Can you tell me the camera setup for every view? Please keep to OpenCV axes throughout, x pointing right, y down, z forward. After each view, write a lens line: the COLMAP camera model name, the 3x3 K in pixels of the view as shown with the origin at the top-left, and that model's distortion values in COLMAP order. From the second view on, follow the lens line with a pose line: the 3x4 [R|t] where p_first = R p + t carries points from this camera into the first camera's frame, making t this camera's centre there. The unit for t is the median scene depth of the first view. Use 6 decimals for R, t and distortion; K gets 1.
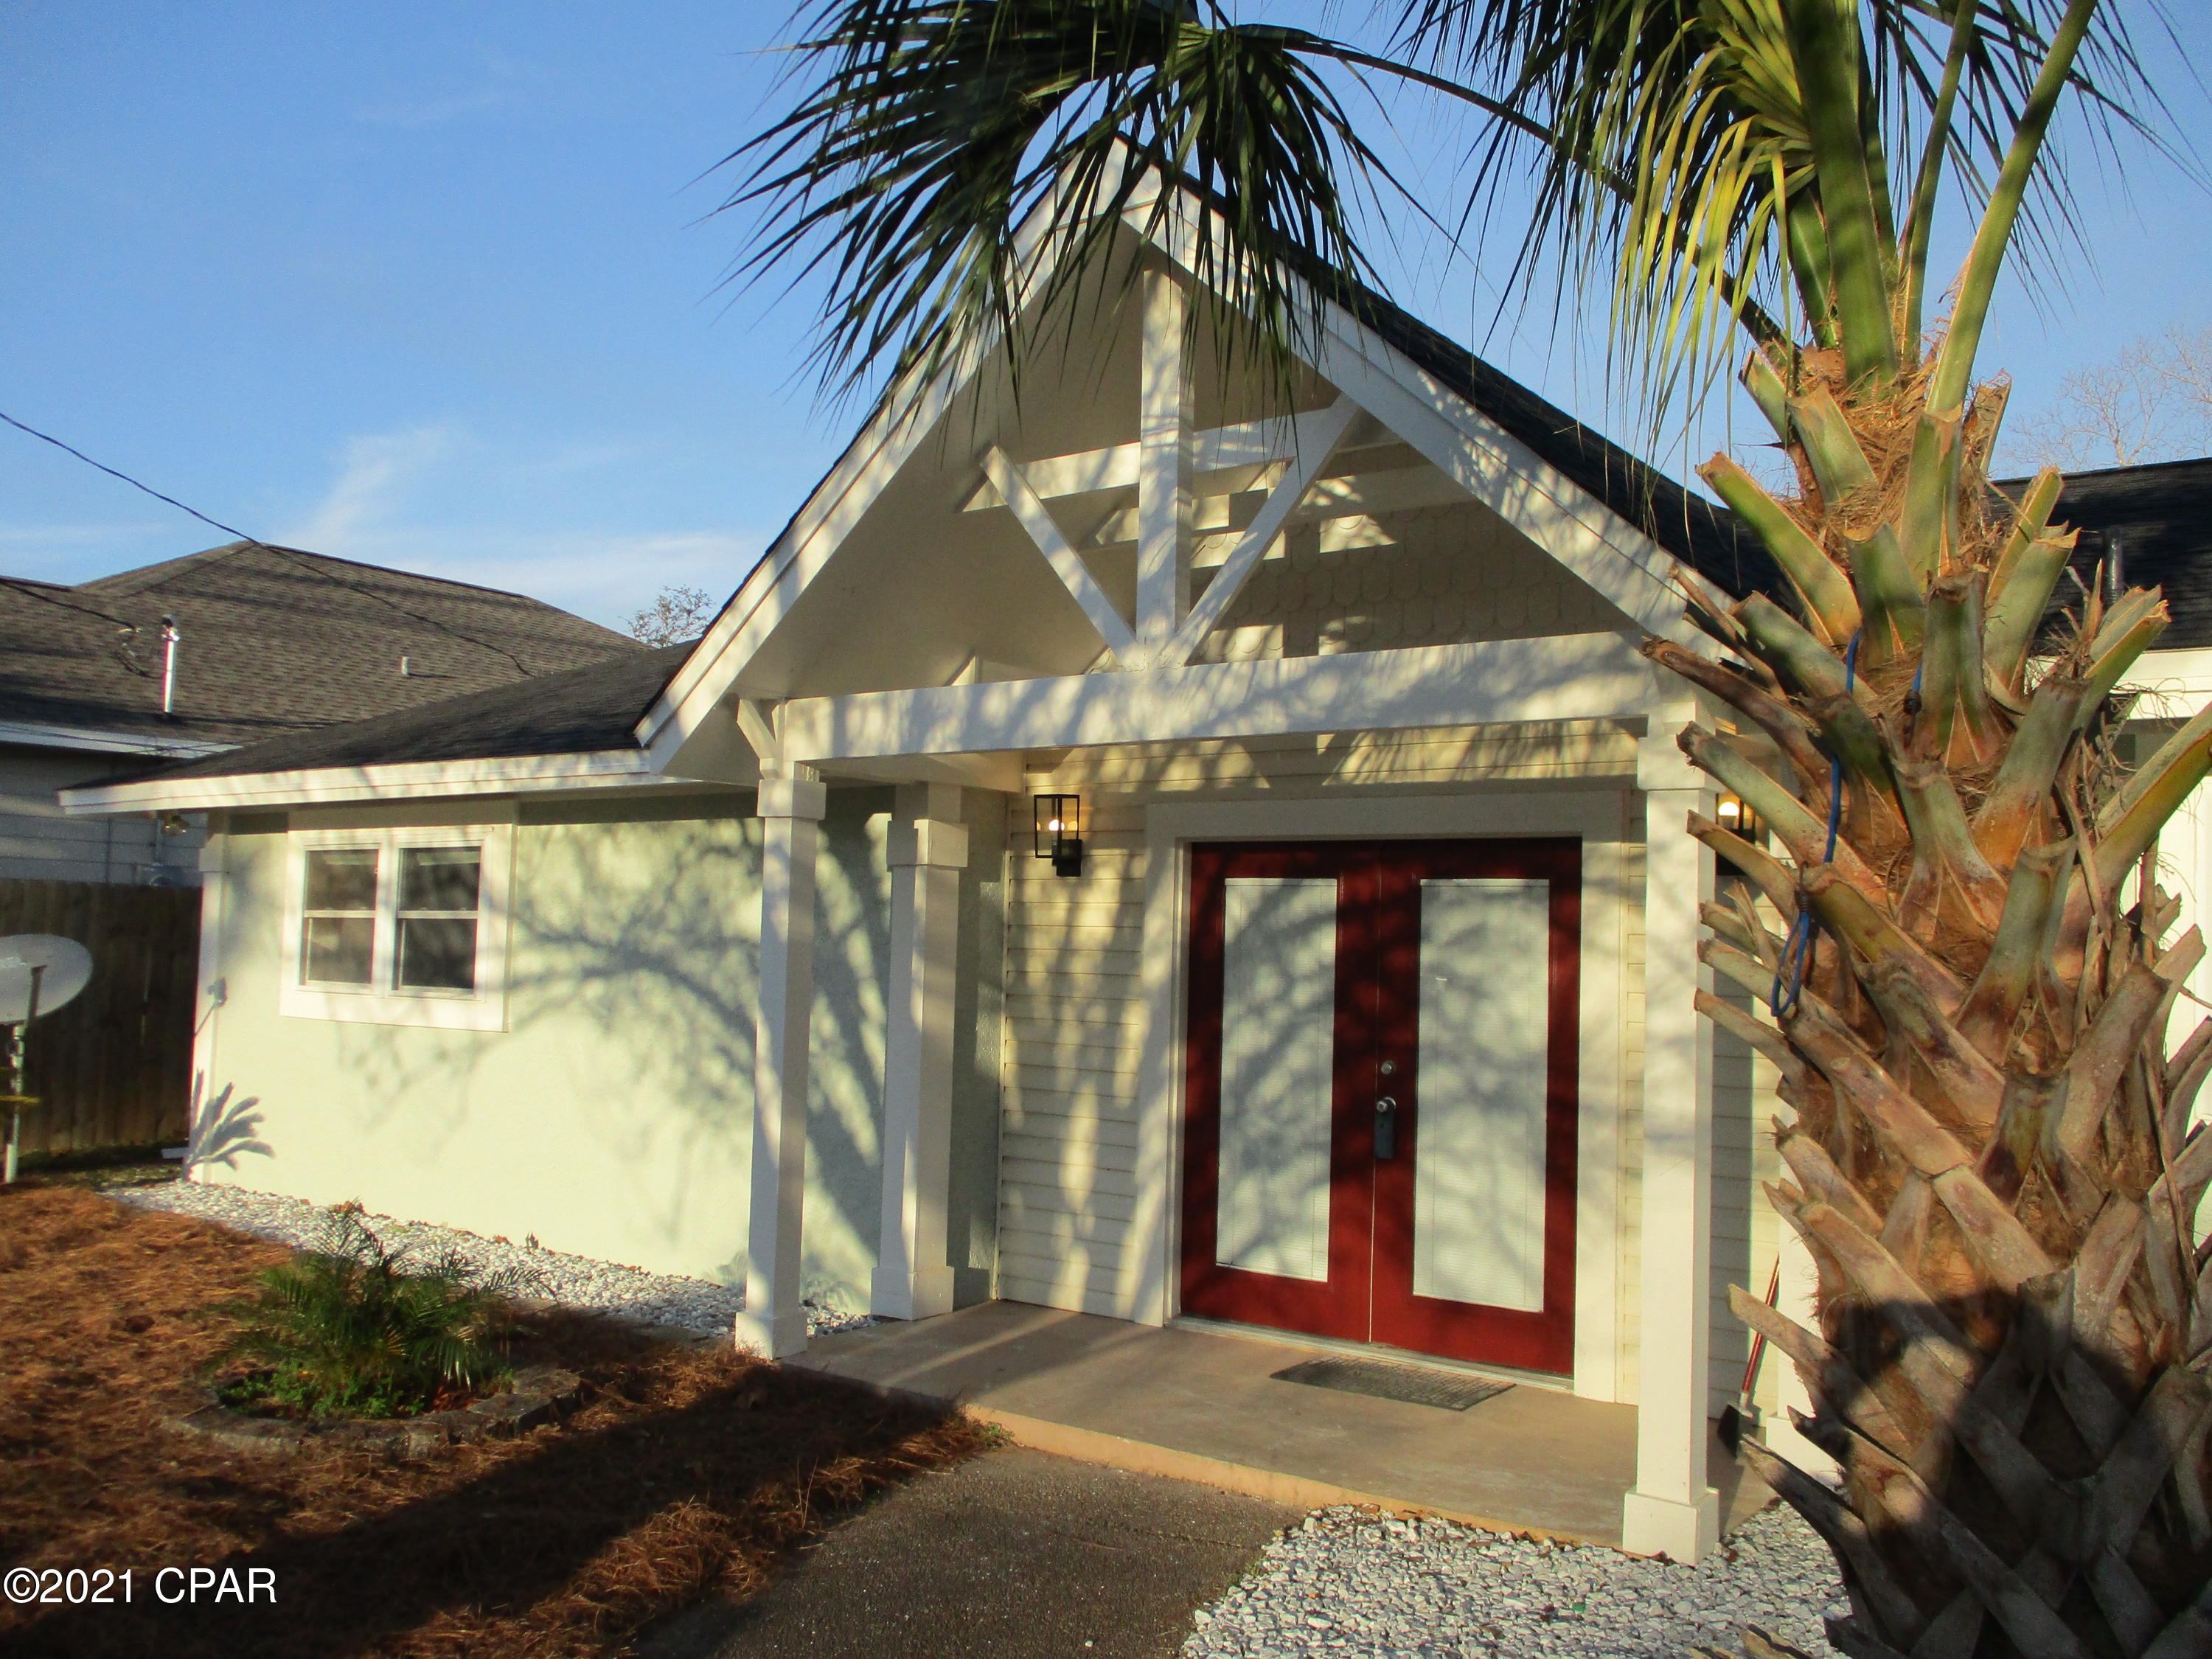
lens RADIAL K [[1827.5, 0, 1120.1], [0, 1827.5, 853.6], [0, 0, 1]] dist [-0.013852, -0.007003]
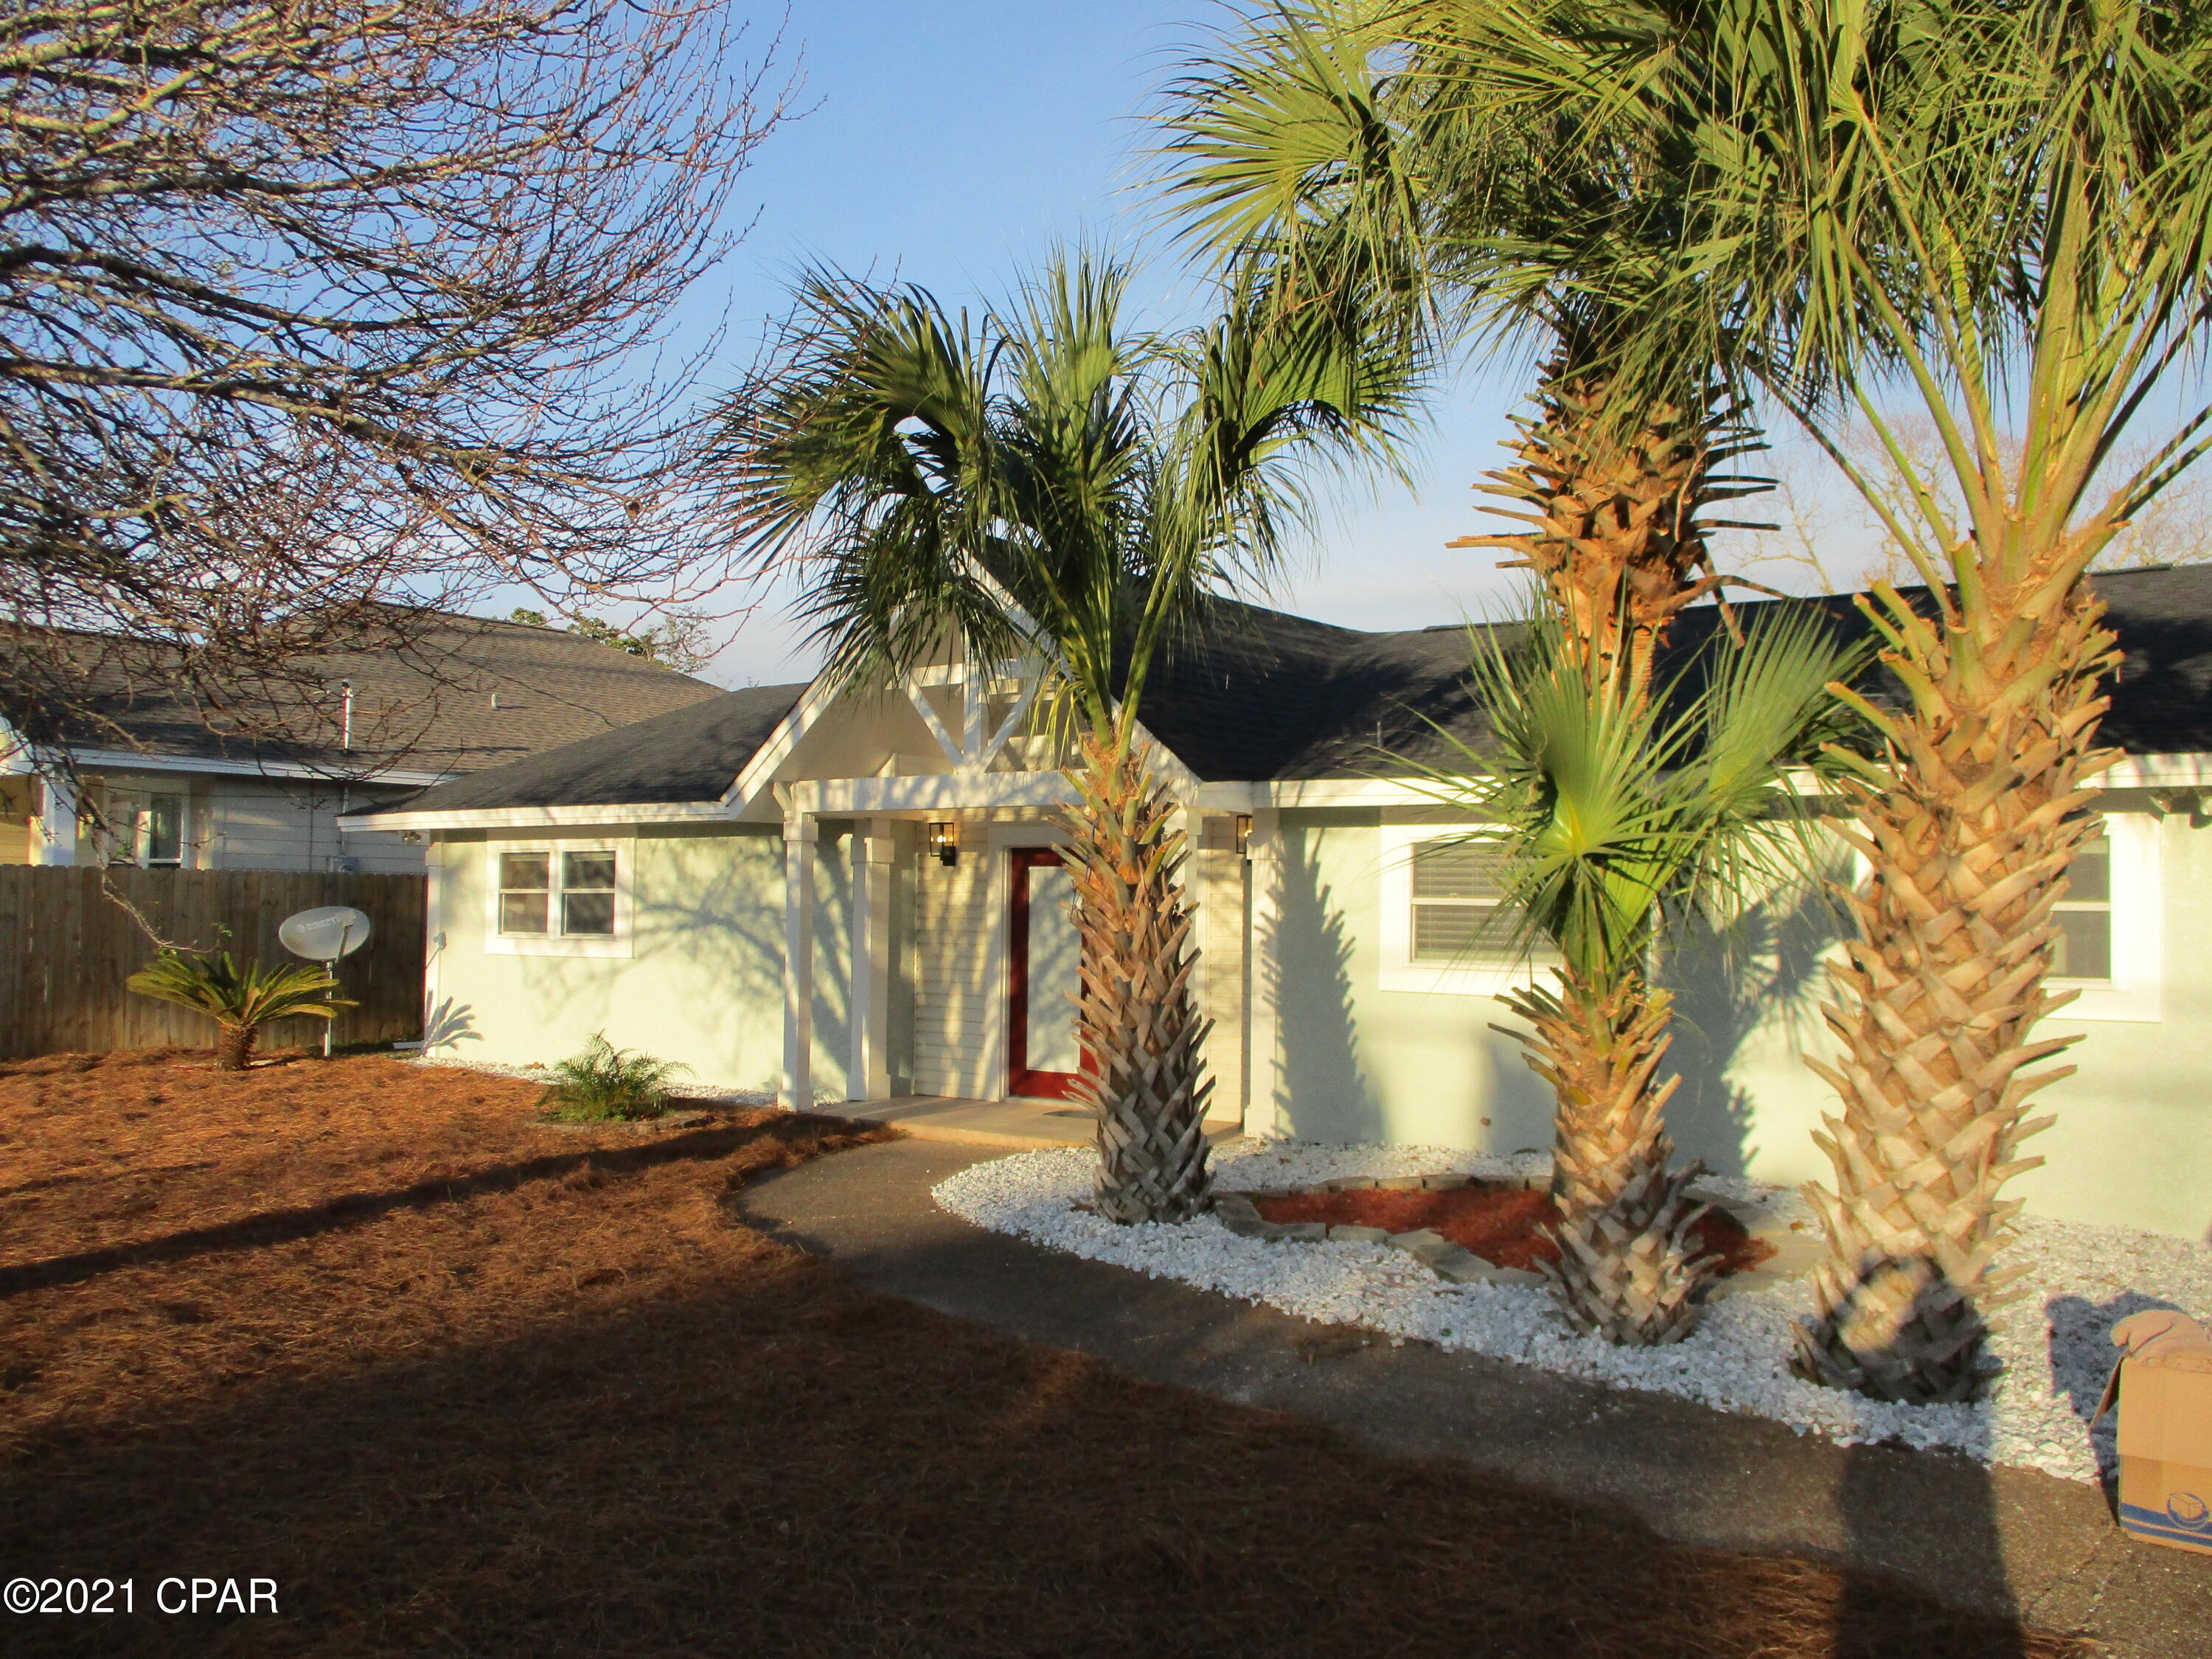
lens RADIAL K [[1827.5, 0, 1111.2], [0, 1827.5, 840.5], [0, 0, 1]] dist [-0.013852, -0.007003]
pose [[0.999876, -0.015055, 0.004536, 0.144112], [0.014983, 0.999767, 0.015509, -0.045052], [-0.004769, -0.015439, 0.999869, -0.960814]]
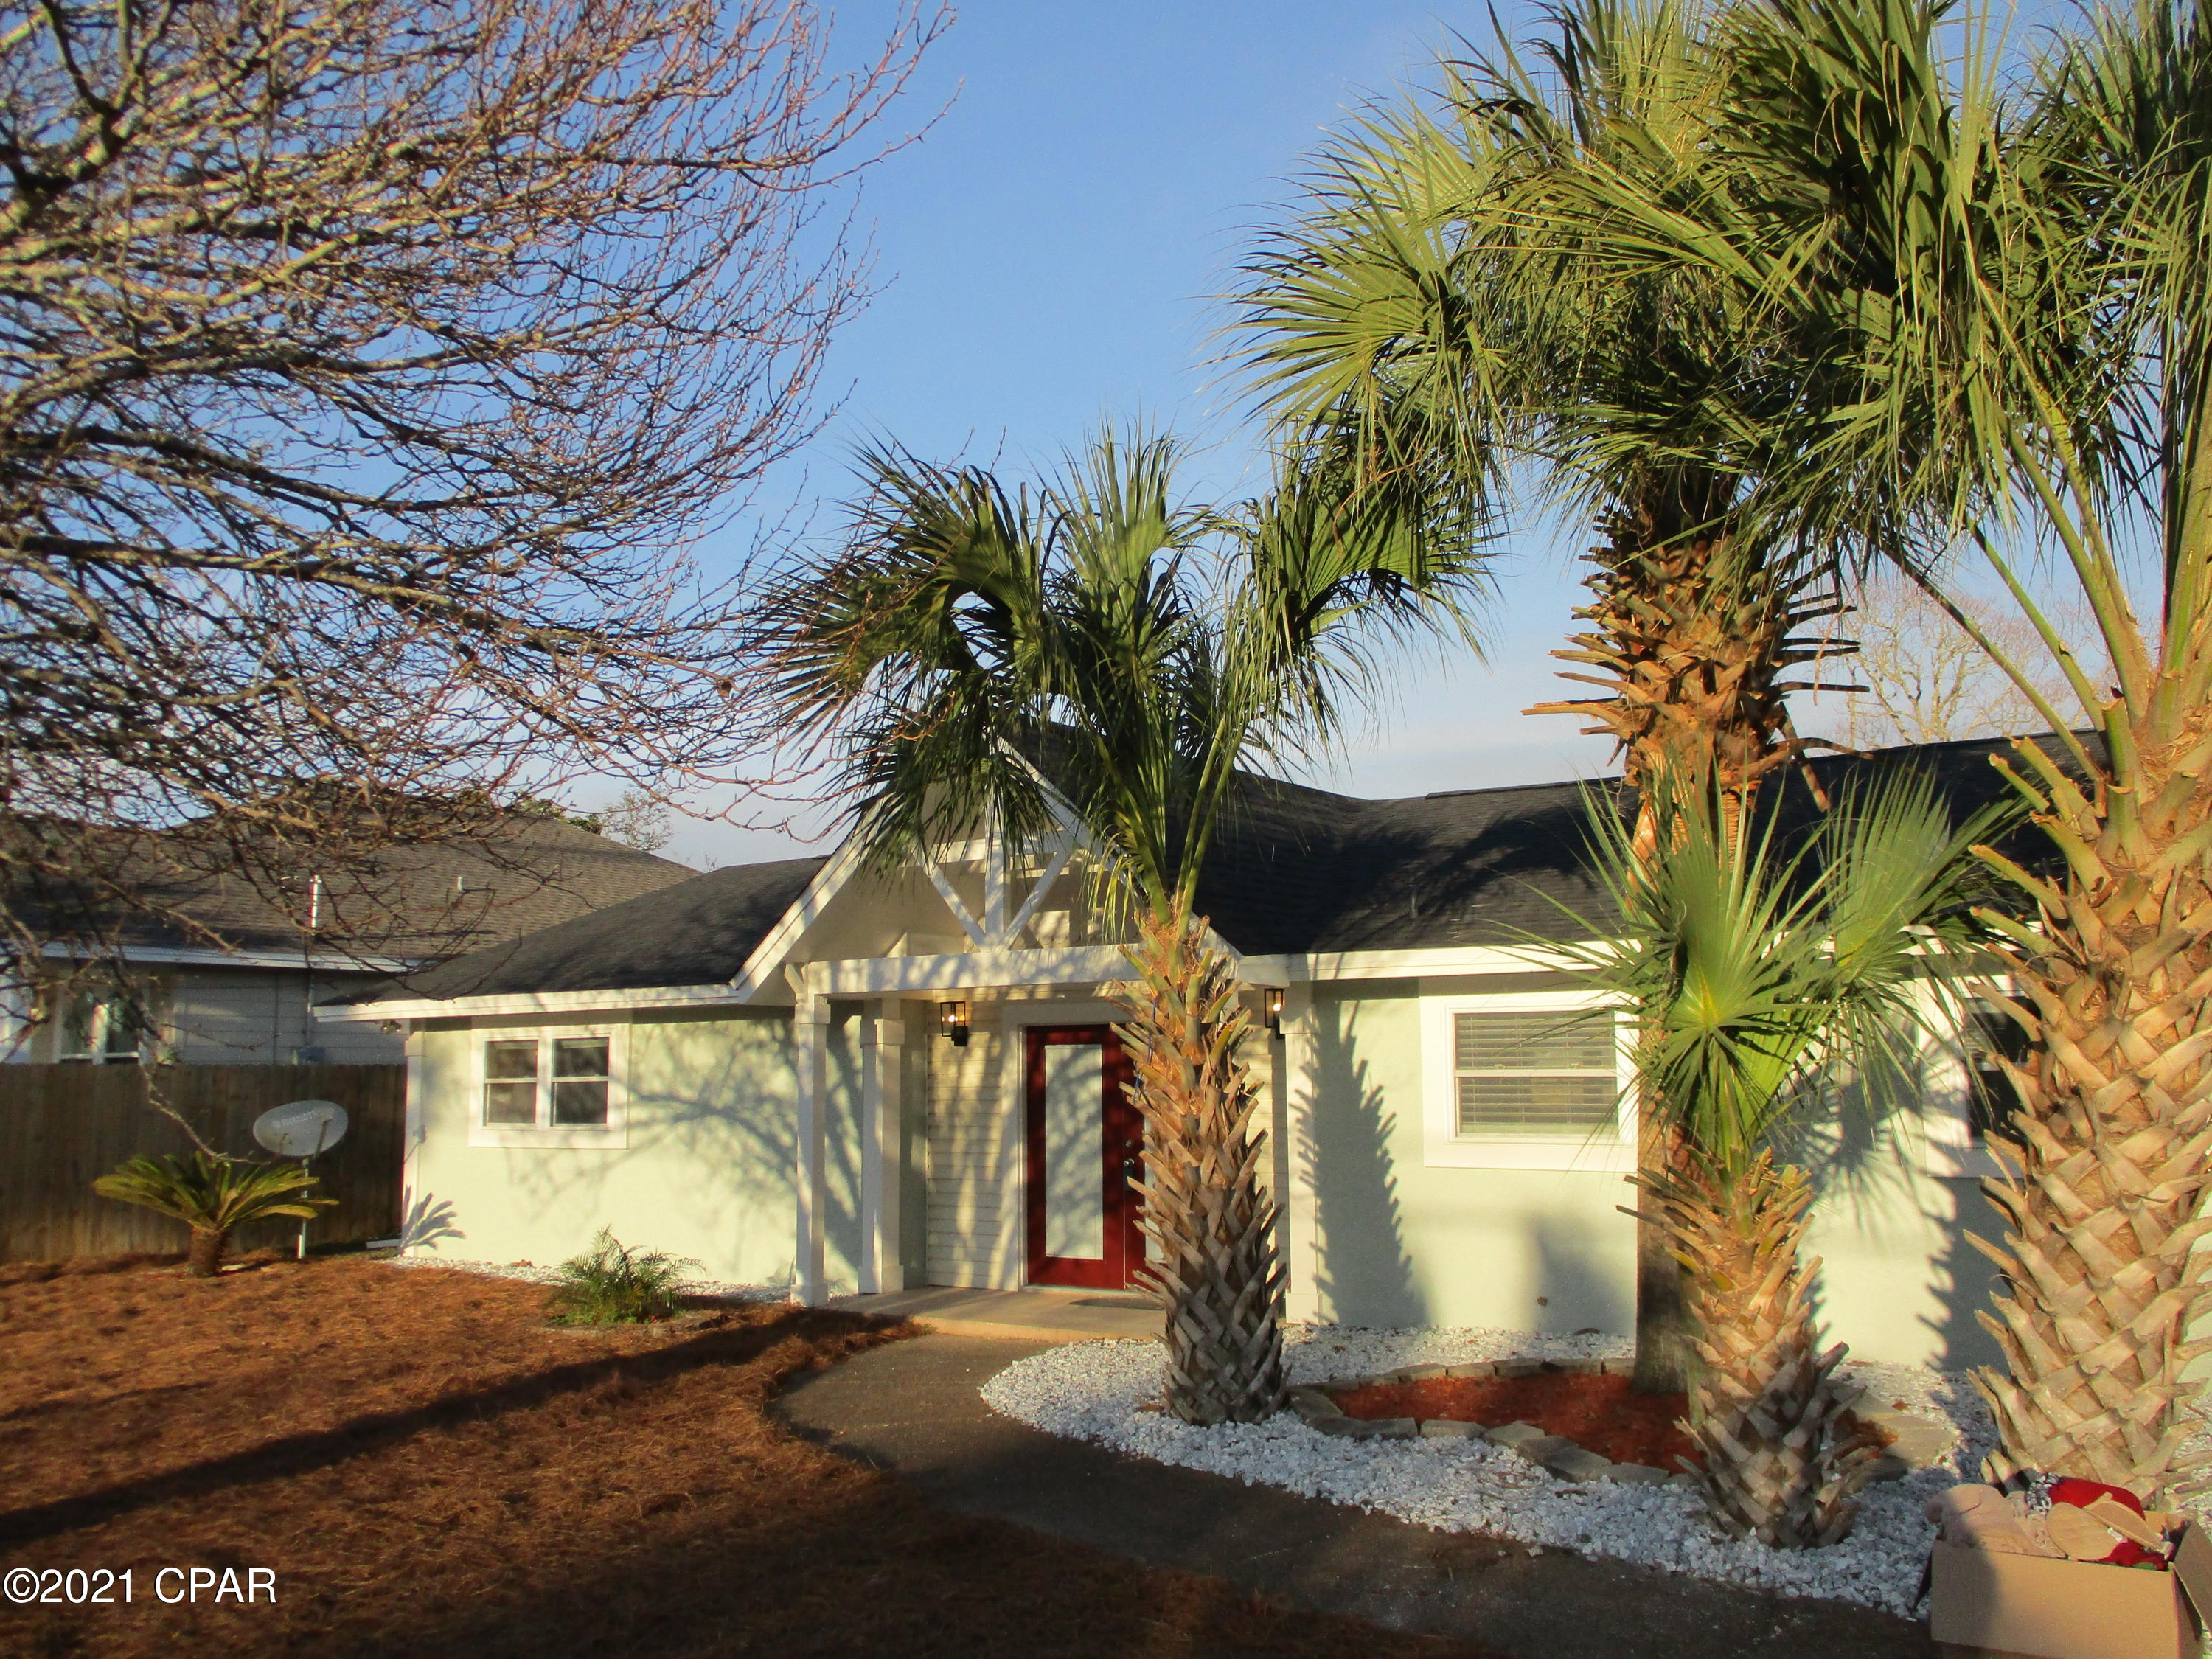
lens RADIAL K [[1827.5, 0, 1111.0], [0, 1827.5, 845.8], [0, 0, 1]] dist [-0.013852, -0.007003]
pose [[0.998655, -0.032171, 0.040654, 0.059977], [0.035112, 0.996654, -0.073817, -0.052903], [-0.038143, 0.075145, 0.996443, -0.922667]]
